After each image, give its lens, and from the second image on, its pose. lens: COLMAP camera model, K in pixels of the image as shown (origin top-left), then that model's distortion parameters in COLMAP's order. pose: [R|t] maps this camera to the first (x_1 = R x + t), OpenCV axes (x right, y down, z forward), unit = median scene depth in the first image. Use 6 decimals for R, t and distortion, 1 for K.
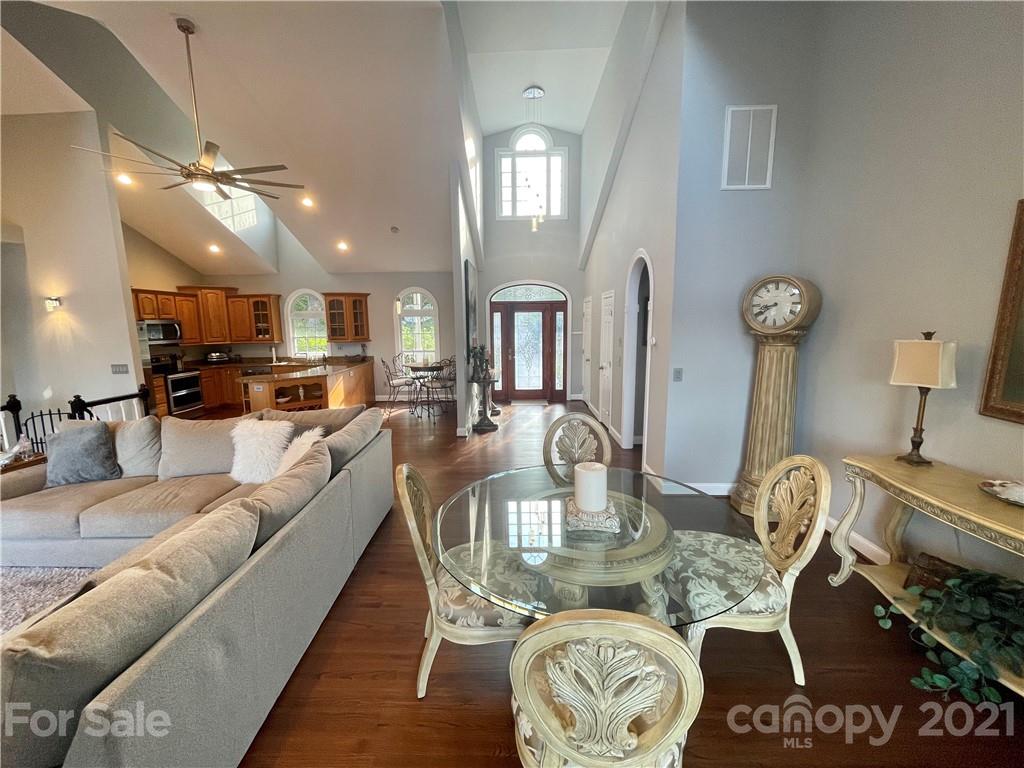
lens RADIAL K [[416.6, 0, 498.2], [0, 416.6, 383.3], [0, 0, 1]] dist [-0.001512, -0.000115]
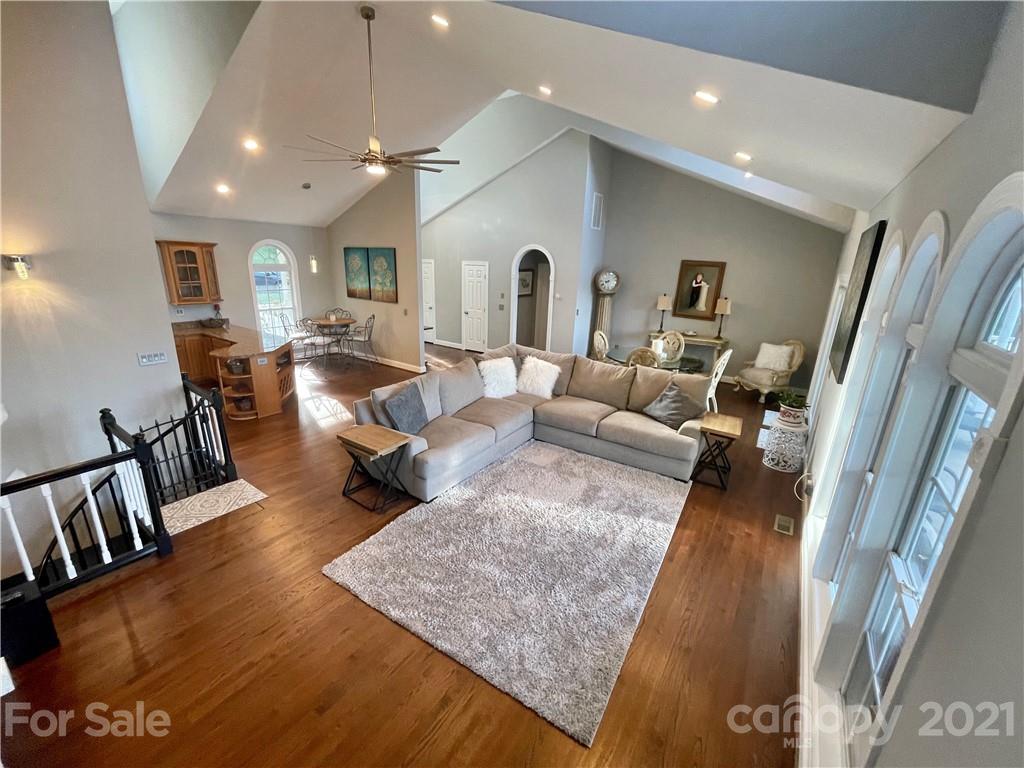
lens RADIAL K [[409.4, 0, 503.9], [0, 409.4, 383.2], [0, 0, 1]] dist [-0.001374, -0.000207]
pose [[0.555298, -0.208034, 0.805212, -0.733560], [0.090811, 0.977586, 0.189942, -0.045749], [-0.826679, -0.032352, 0.561744, 0.046300]]
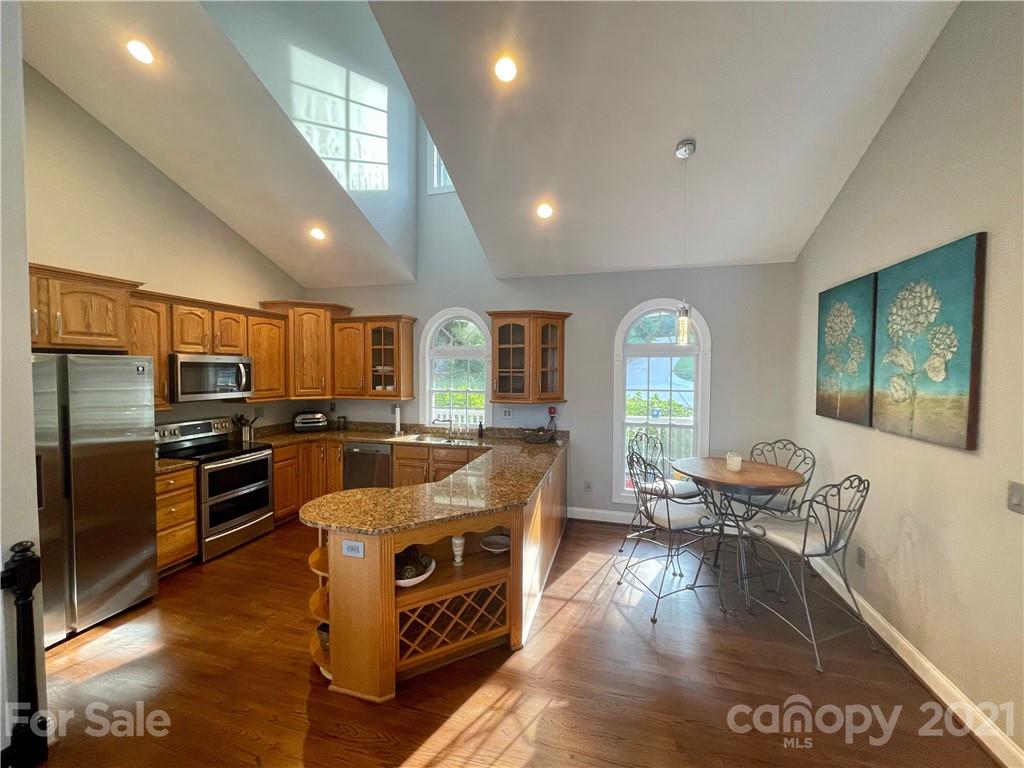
lens RADIAL K [[409.4, 0, 503.9], [0, 409.4, 383.2], [0, 0, 1]] dist [-0.001374, -0.000207]
pose [[0.972188, 0.026316, -0.232720, -0.275612], [-0.052375, 0.992930, -0.106520, -0.068985], [0.228272, 0.115746, 0.966693, 0.499196]]
